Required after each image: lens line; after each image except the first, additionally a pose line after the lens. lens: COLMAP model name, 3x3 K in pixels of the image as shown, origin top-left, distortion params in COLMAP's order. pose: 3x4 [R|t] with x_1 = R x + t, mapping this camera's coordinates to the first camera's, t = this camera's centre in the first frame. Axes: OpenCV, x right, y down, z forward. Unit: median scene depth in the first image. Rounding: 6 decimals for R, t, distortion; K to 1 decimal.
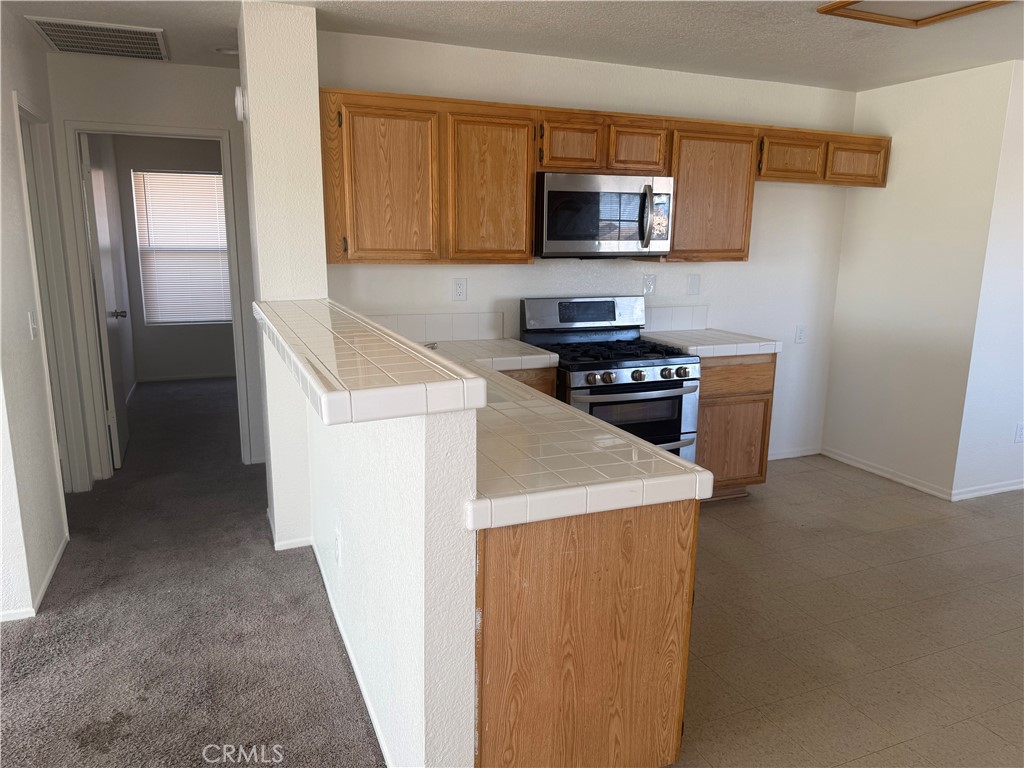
lens RADIAL K [[729.1, 0, 512.0], [0, 729.1, 384.0], [0, 0, 1]] dist [0.001911, -0.000506]
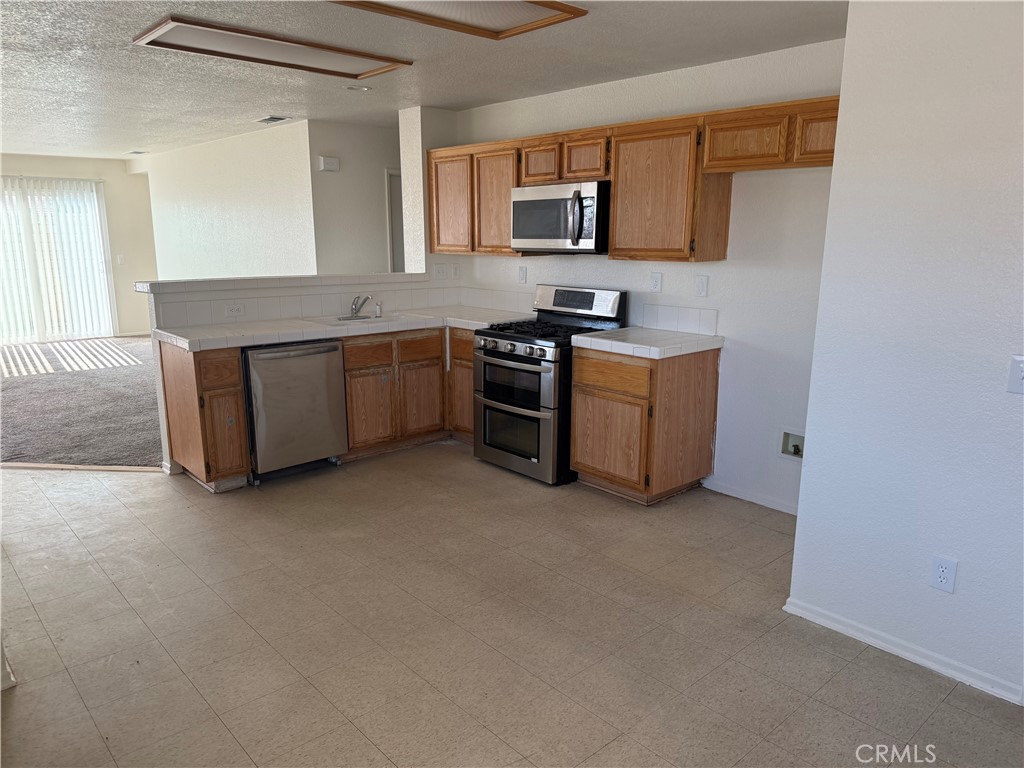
lens RADIAL K [[718.9, 0, 510.4], [0, 718.9, 396.0], [0, 0, 1]] dist [-0.000275, -0.001250]
pose [[0.329292, 0.200703, -0.922651, 1.195330], [-0.186568, 0.971714, 0.144790, -0.098169], [0.925613, 0.124459, 0.357423, 0.513299]]
